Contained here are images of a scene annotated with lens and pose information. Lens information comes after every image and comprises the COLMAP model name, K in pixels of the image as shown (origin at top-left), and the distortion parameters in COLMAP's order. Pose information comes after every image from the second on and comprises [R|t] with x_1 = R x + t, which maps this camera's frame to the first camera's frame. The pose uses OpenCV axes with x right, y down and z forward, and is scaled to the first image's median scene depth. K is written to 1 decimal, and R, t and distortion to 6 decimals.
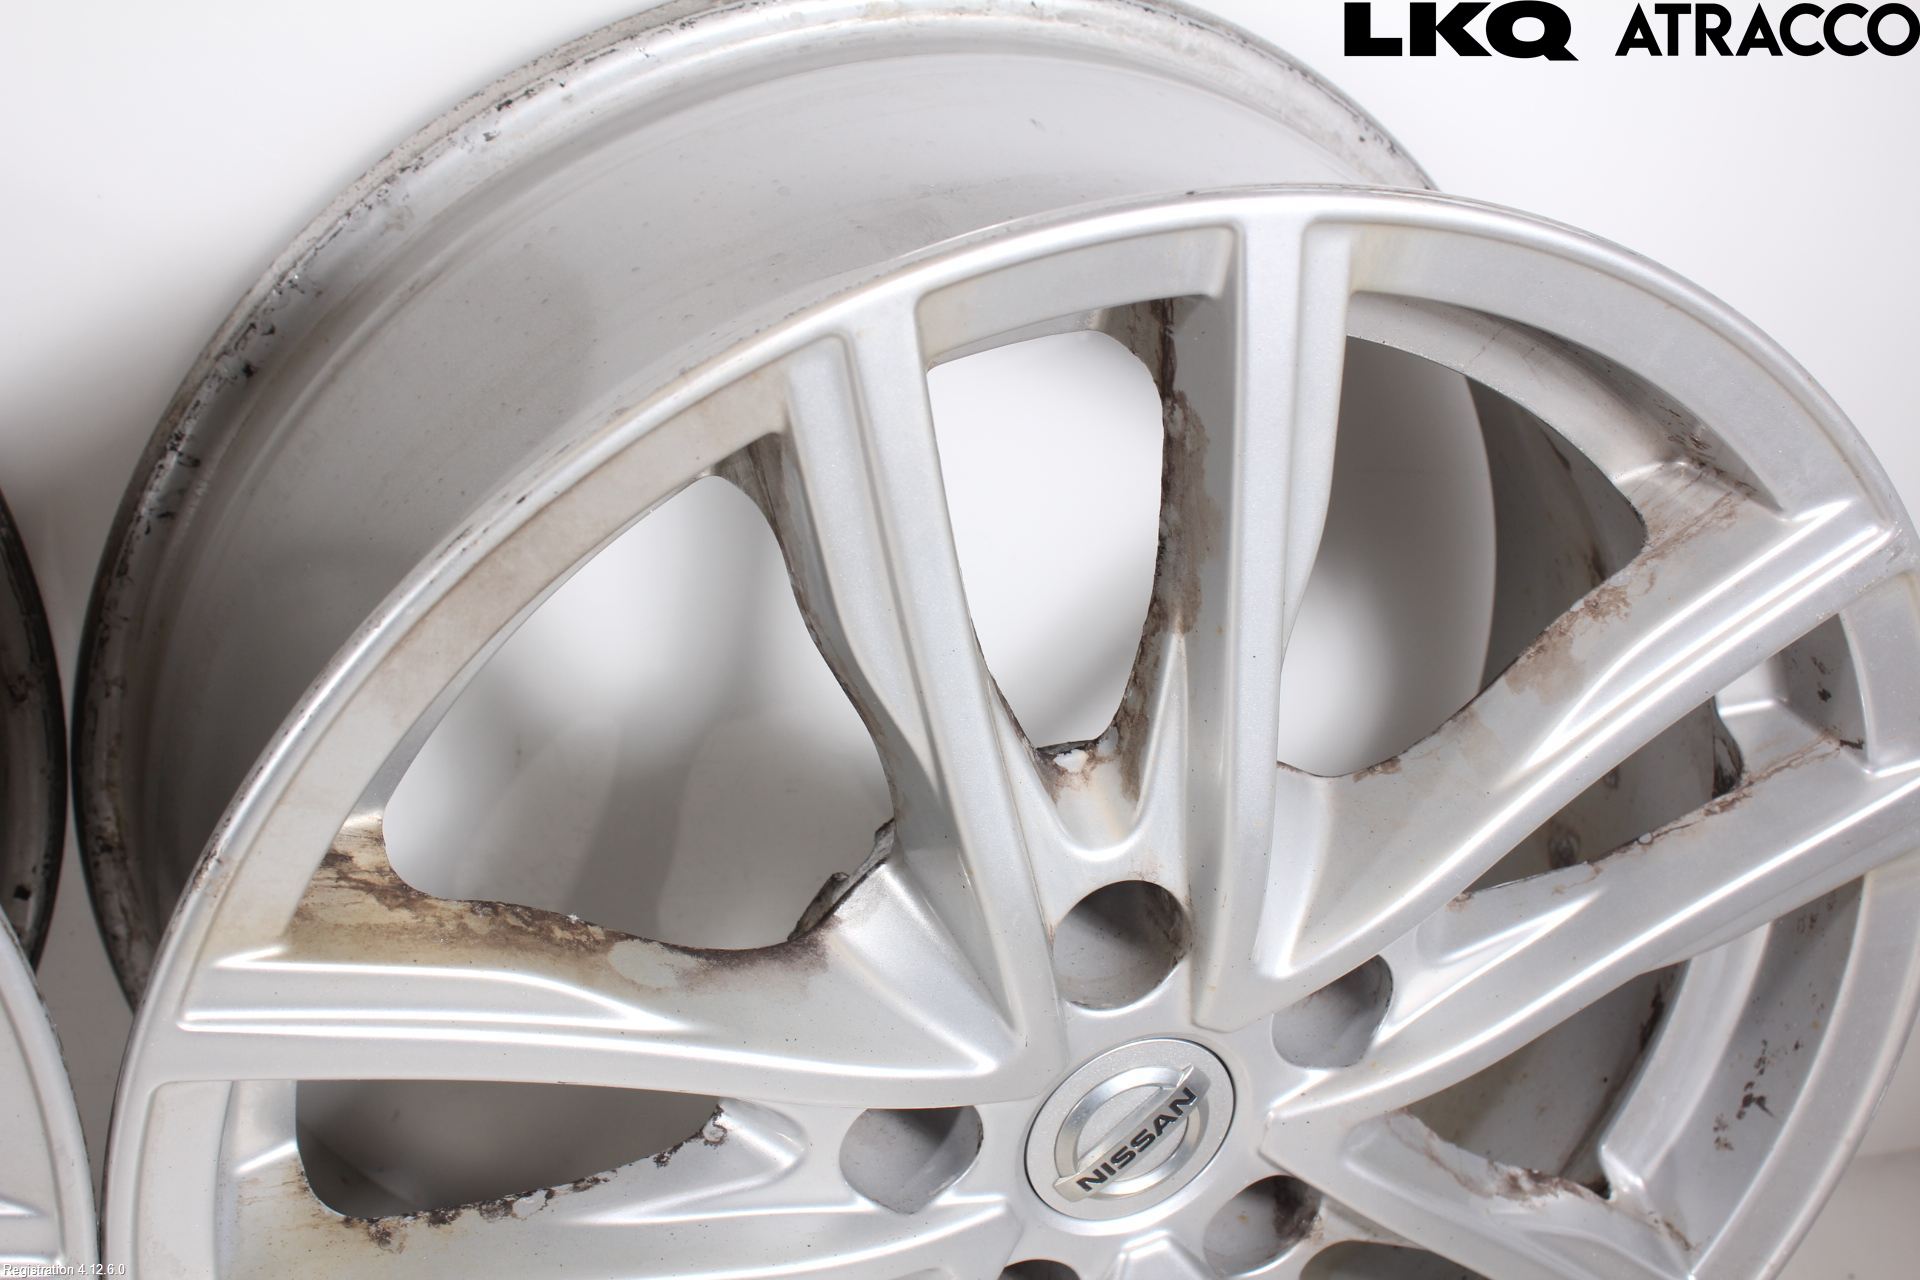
lens RADIAL K [[2380.1, 0, 935.8], [0, 2380.1, 640.2], [0, 0, 1]] dist [-0.057491, -0.034198]
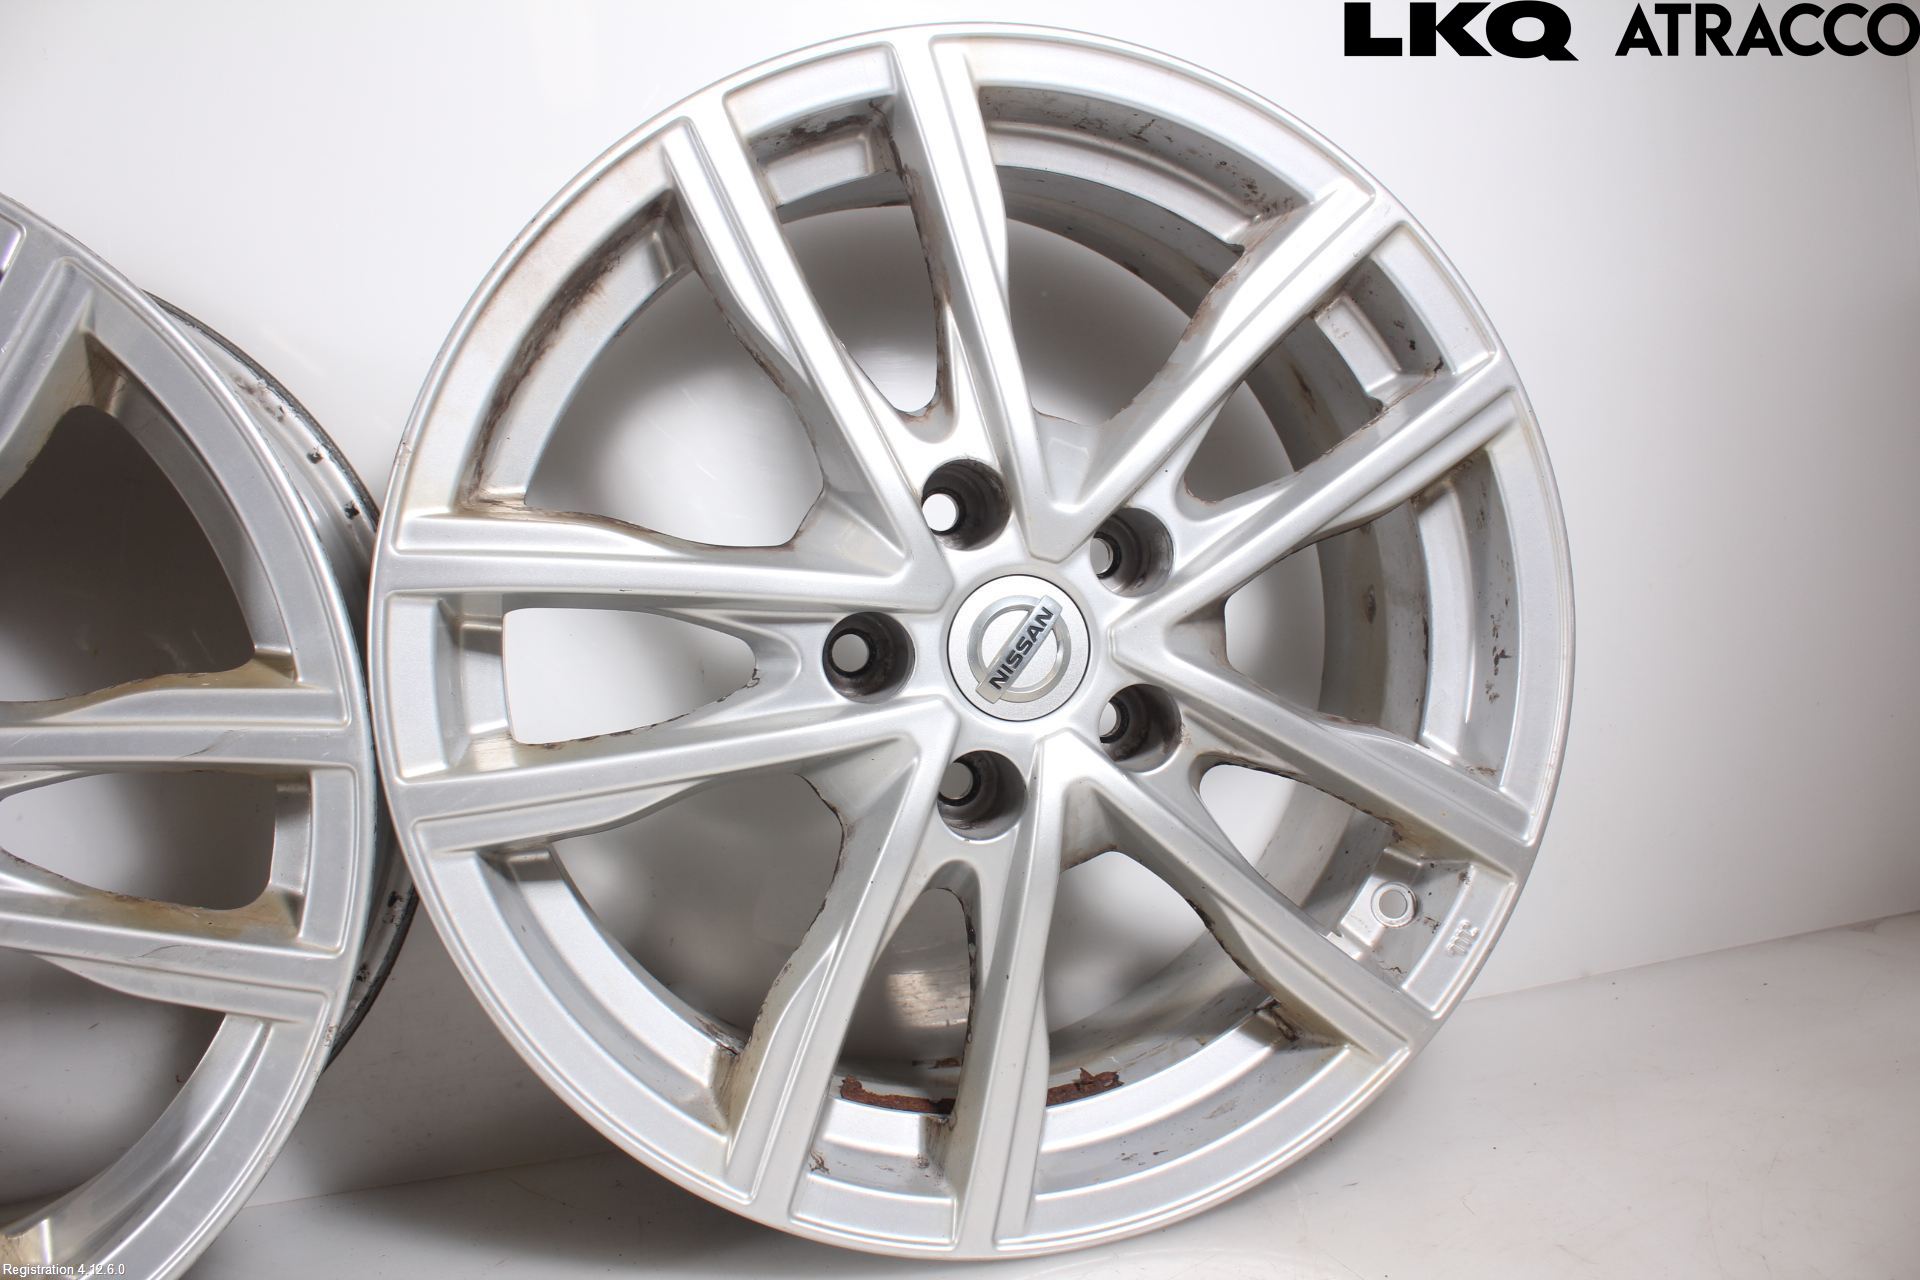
lens RADIAL K [[1605.2, 0, 954.7], [0, 1605.2, 664.8], [0, 0, 1]] dist [-0.163972, 0.151723]
pose [[0.959333, -0.242390, -0.144660, 0.200950], [0.166998, 0.900530, -0.401444, 0.664324], [0.227577, 0.360961, 0.904387, 0.043494]]
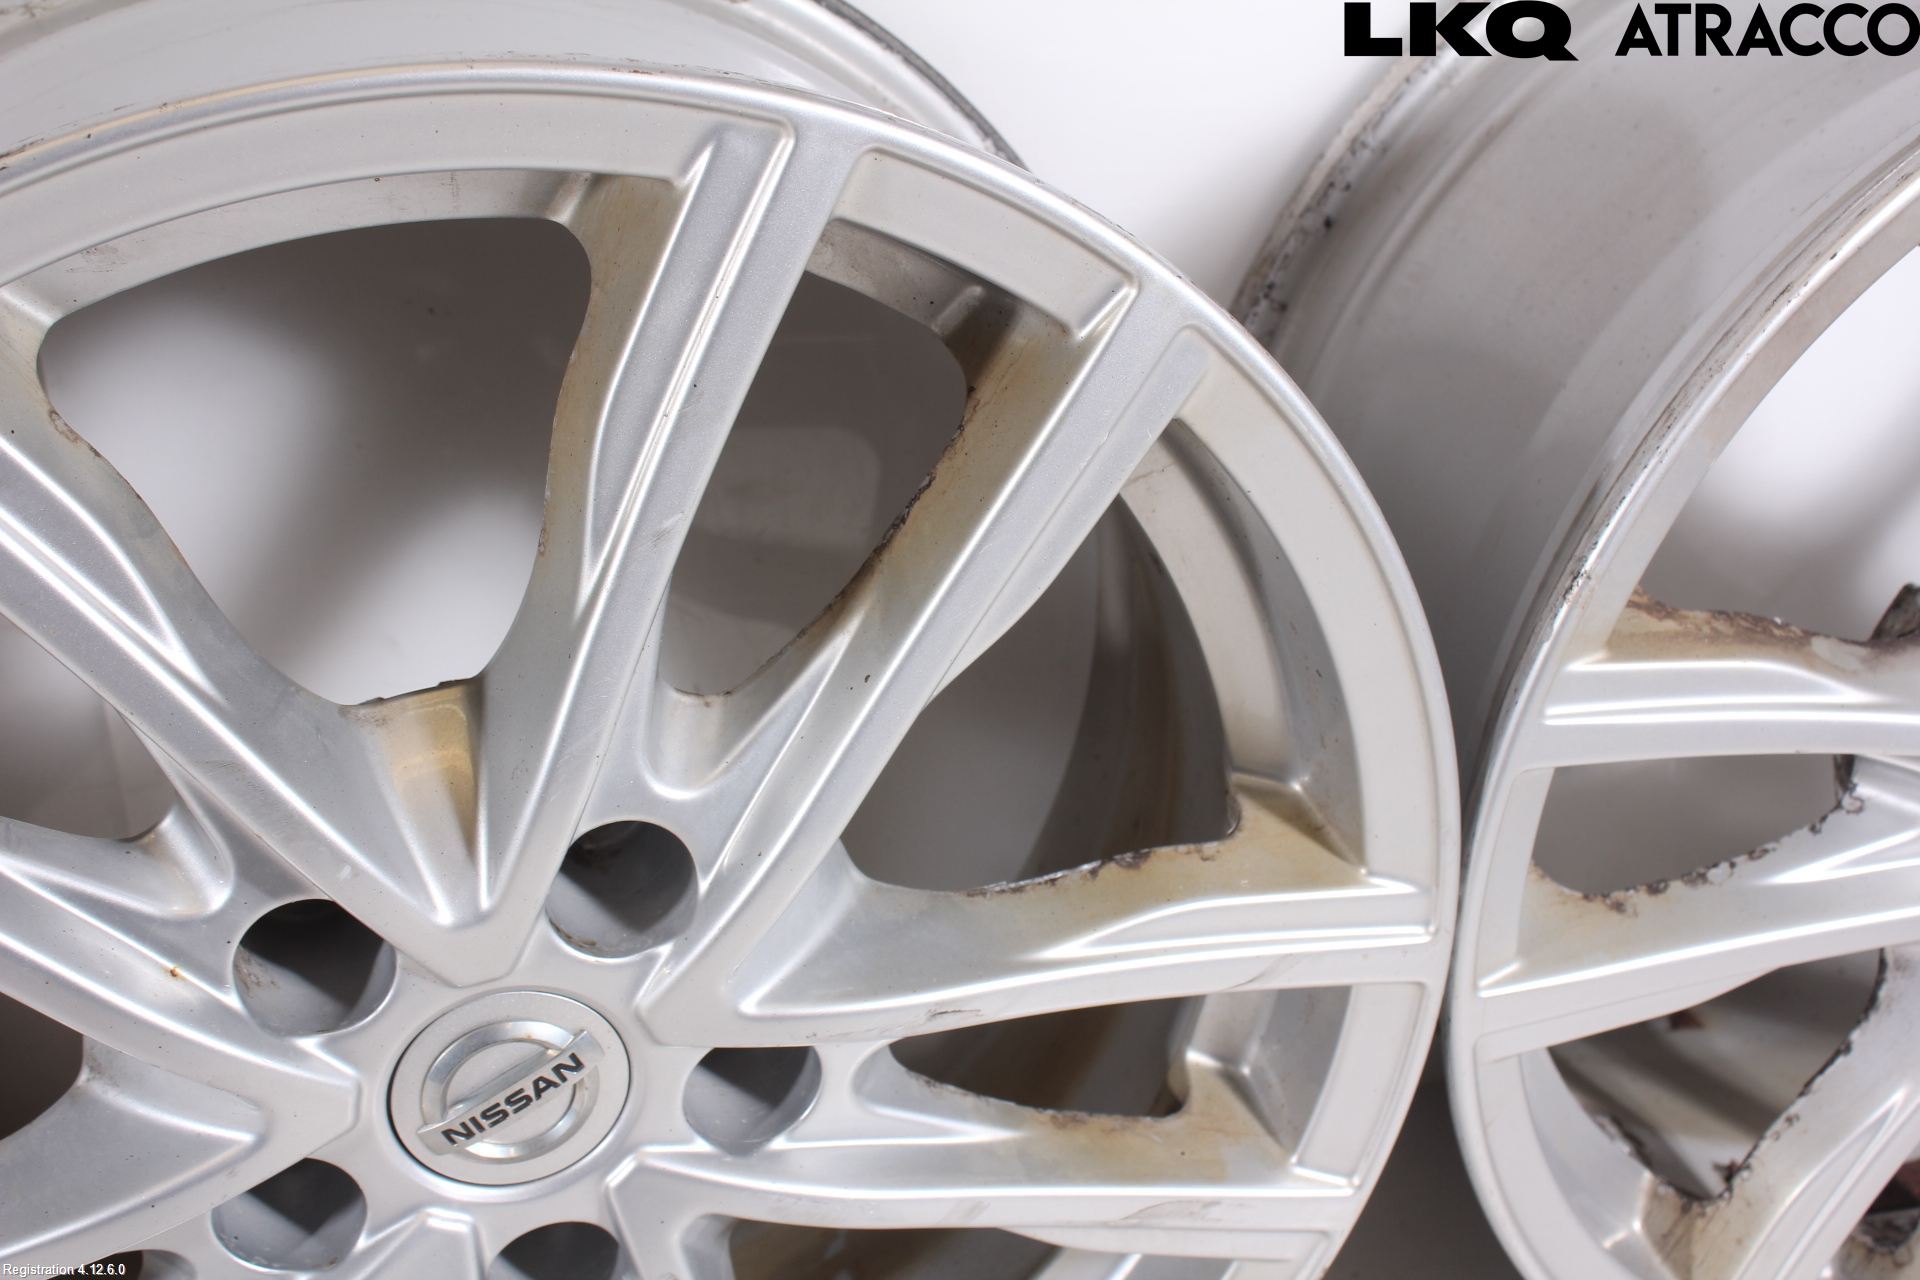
lens RADIAL K [[2380.1, 0, 935.8], [0, 2380.1, 640.2], [0, 0, 1]] dist [-0.057491, -0.034198]
pose [[0.988910, -0.104506, -0.105525, -0.420964], [0.107473, 0.993946, 0.022814, 0.049720], [0.102502, -0.033902, 0.994155, -0.226916]]
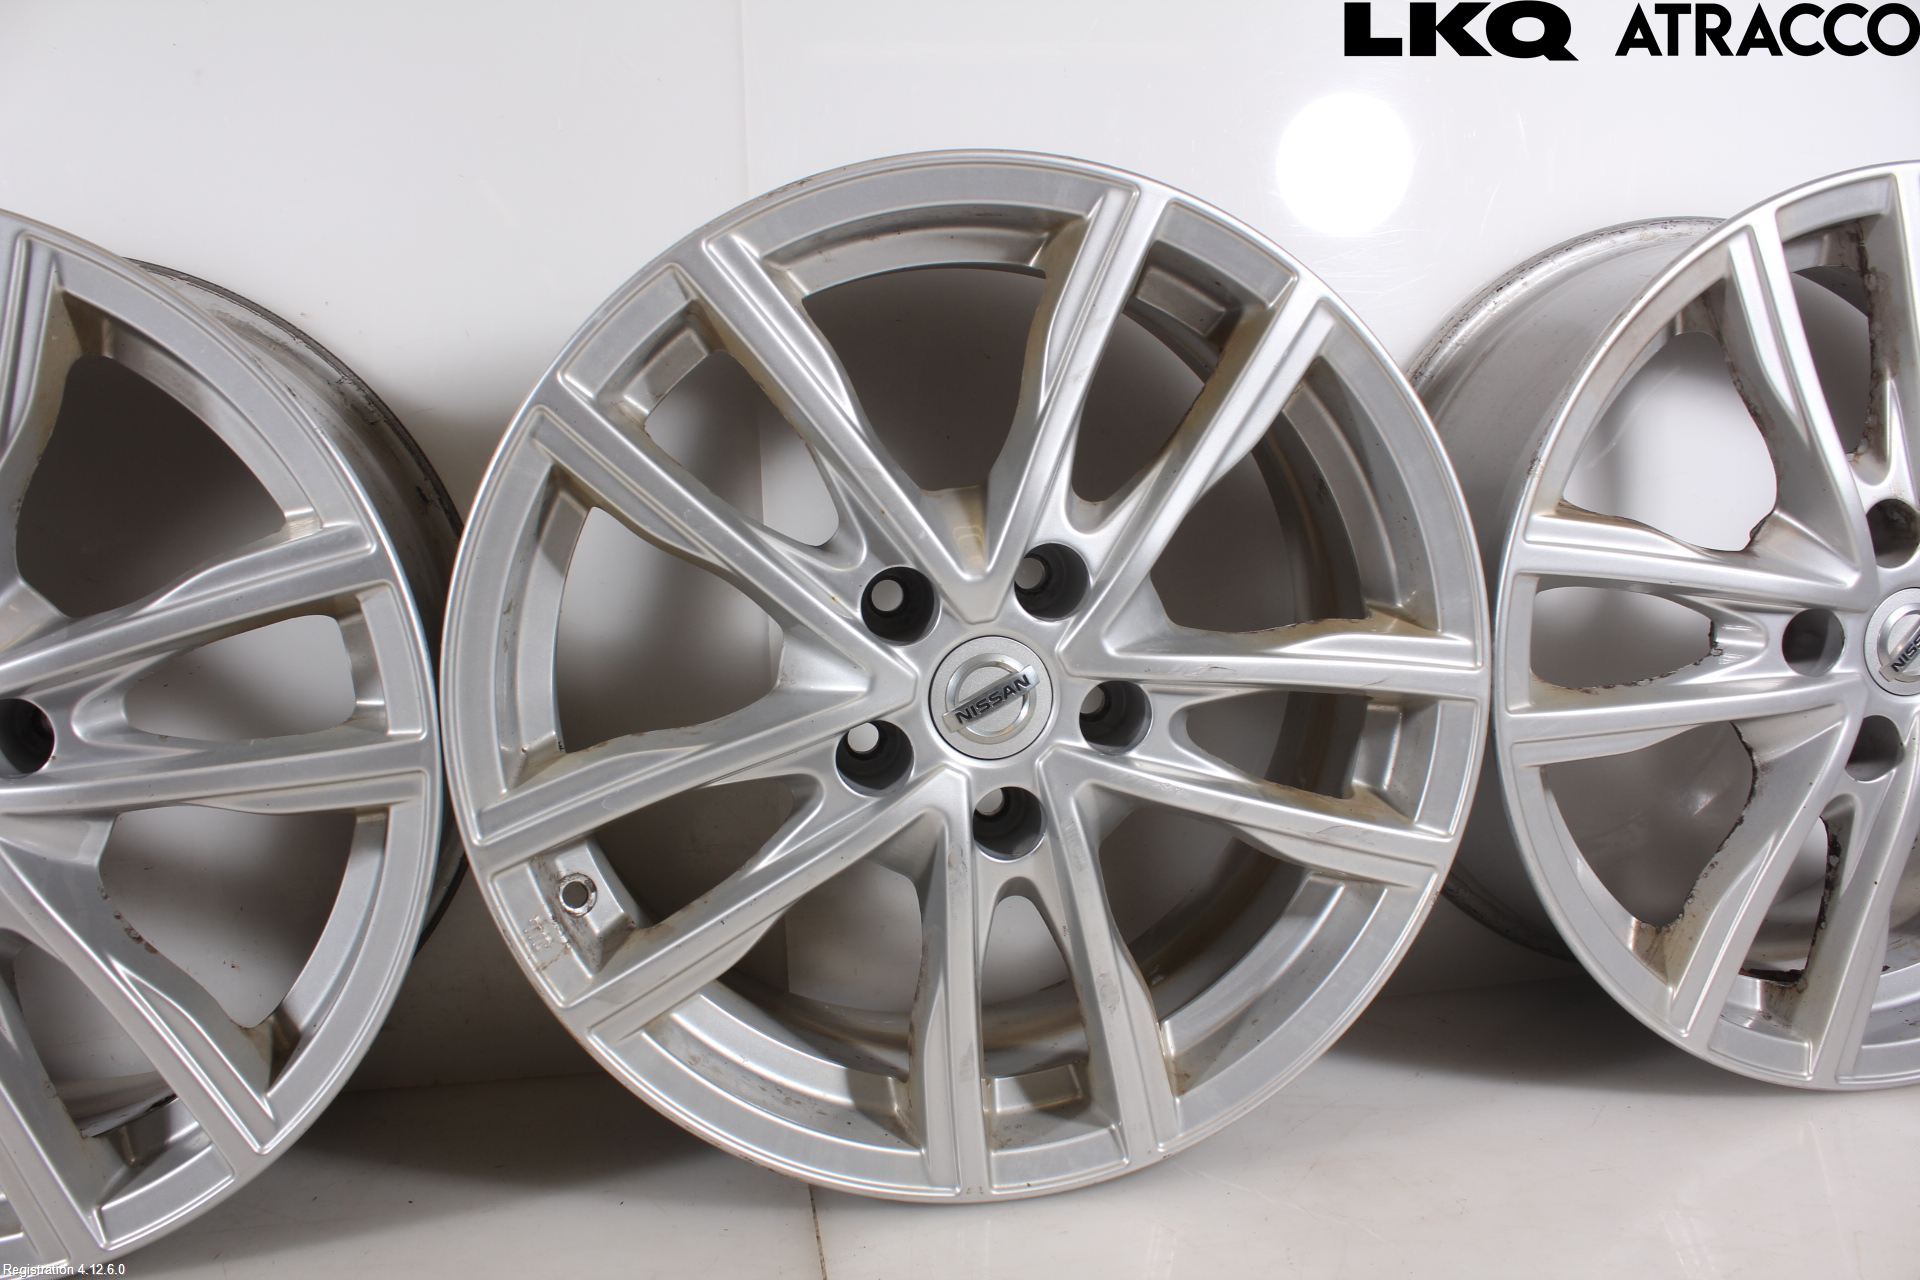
lens RADIAL K [[1605.2, 0, 954.7], [0, 1605.2, 664.8], [0, 0, 1]] dist [-0.163972, 0.151723]
pose [[0.966495, -0.153341, -0.205849, -0.478518], [0.079052, 0.940788, -0.329649, 0.636951], [0.244209, 0.302332, 0.921389, -0.472757]]
